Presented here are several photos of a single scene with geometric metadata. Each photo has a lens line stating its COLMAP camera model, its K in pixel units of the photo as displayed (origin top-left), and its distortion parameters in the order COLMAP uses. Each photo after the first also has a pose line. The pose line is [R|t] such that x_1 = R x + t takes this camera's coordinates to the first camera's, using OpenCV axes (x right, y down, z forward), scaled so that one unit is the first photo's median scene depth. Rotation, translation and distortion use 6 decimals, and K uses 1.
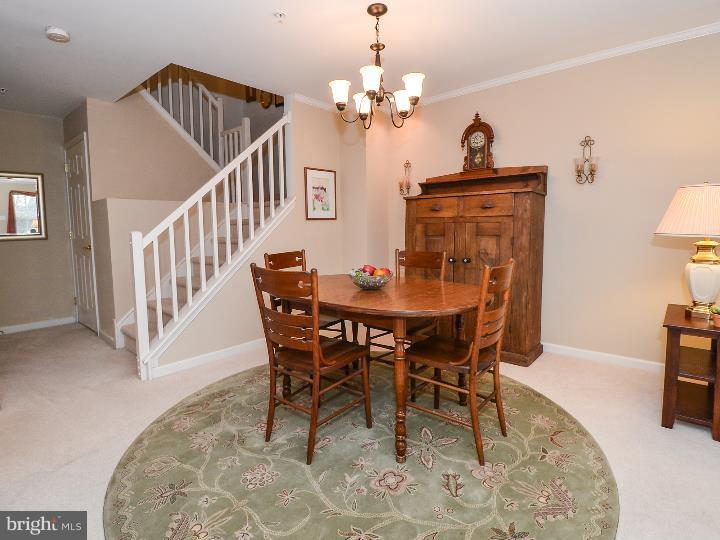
lens RADIAL K [[379.0, 0, 362.1], [0, 379.0, 243.9], [0, 0, 1]] dist [0.036899, -0.044064]
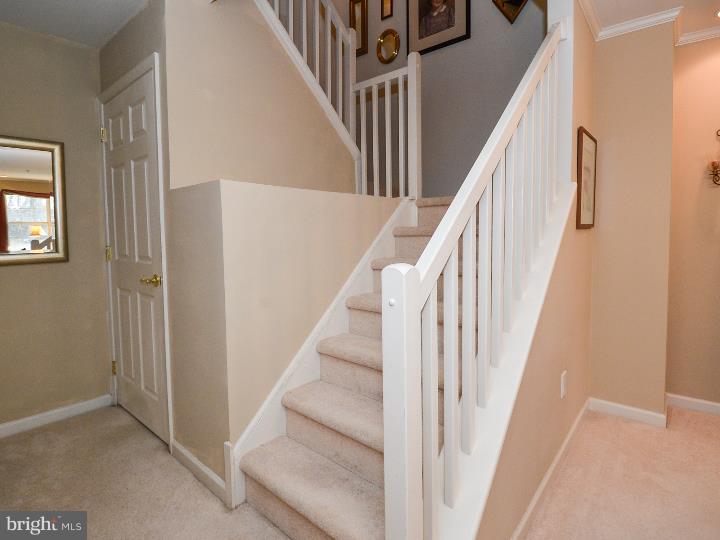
lens RADIAL K [[379.0, 0, 362.1], [0, 379.0, 243.9], [0, 0, 1]] dist [0.036899, -0.044064]
pose [[0.999848, 0.005093, 0.016645, -0.412304], [-0.004701, 0.999712, -0.023518, -0.025967], [-0.016760, 0.023436, 0.999585, 0.441838]]
